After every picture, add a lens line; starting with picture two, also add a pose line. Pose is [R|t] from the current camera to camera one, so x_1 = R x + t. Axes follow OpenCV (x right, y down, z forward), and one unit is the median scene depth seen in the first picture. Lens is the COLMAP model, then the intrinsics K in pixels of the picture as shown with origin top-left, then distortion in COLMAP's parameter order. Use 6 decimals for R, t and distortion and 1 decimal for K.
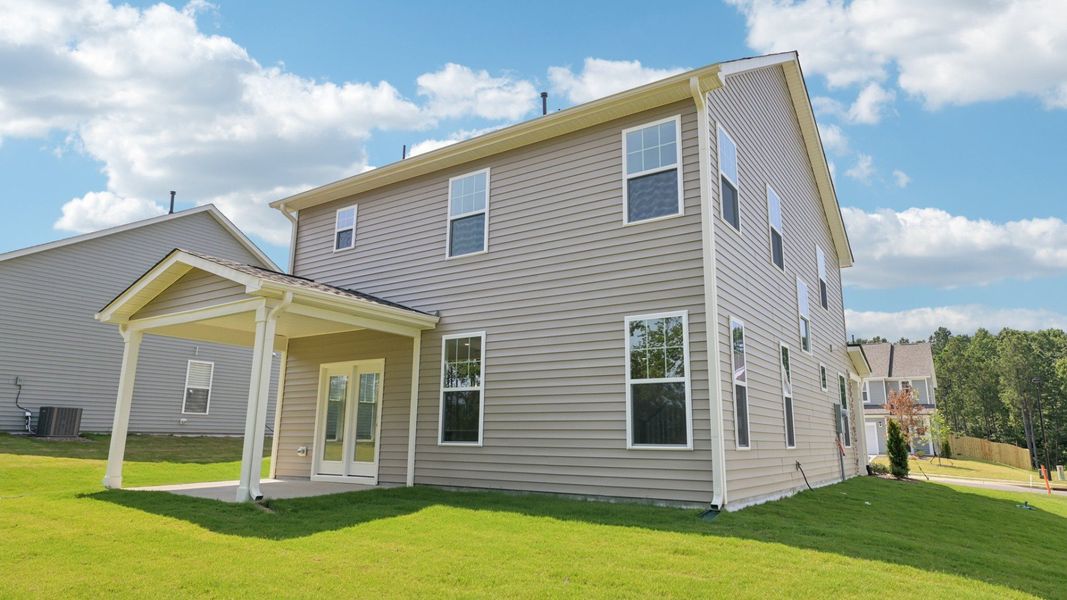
lens RADIAL K [[653.9, 0, 550.2], [0, 653.9, 286.8], [0, 0, 1]] dist [0.000048, -0.000142]
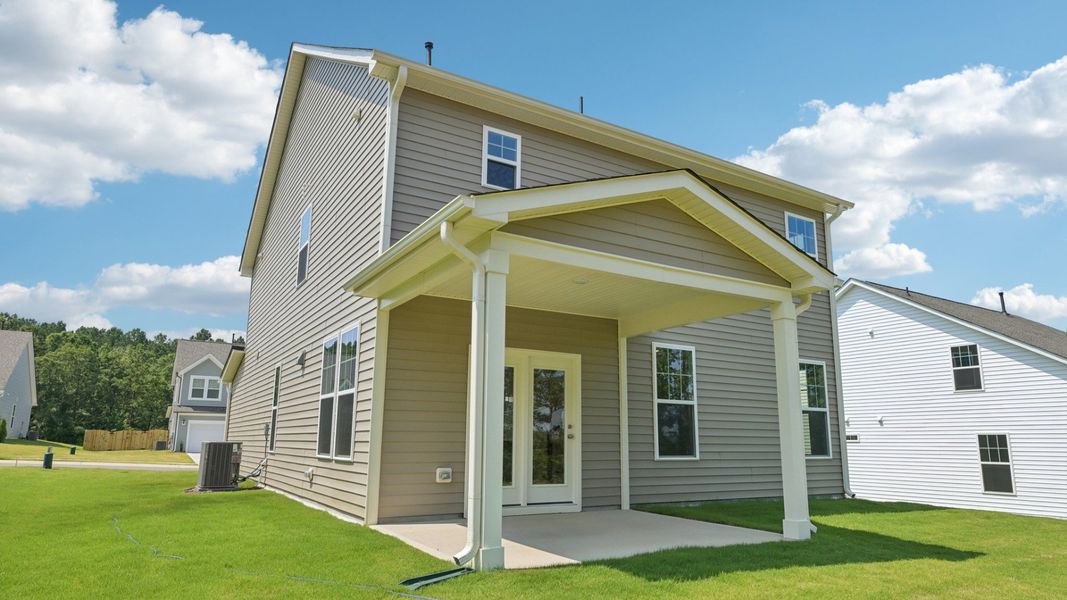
lens RADIAL K [[669.5, 0, 551.8], [0, 669.5, 301.2], [0, 0, 1]] dist [-0.058757, -0.000114]
pose [[0.414704, 0.188276, 0.890266, -1.105406], [-0.211004, 0.971591, -0.107185, 0.154307], [-0.885154, -0.143399, 0.442649, 0.739584]]
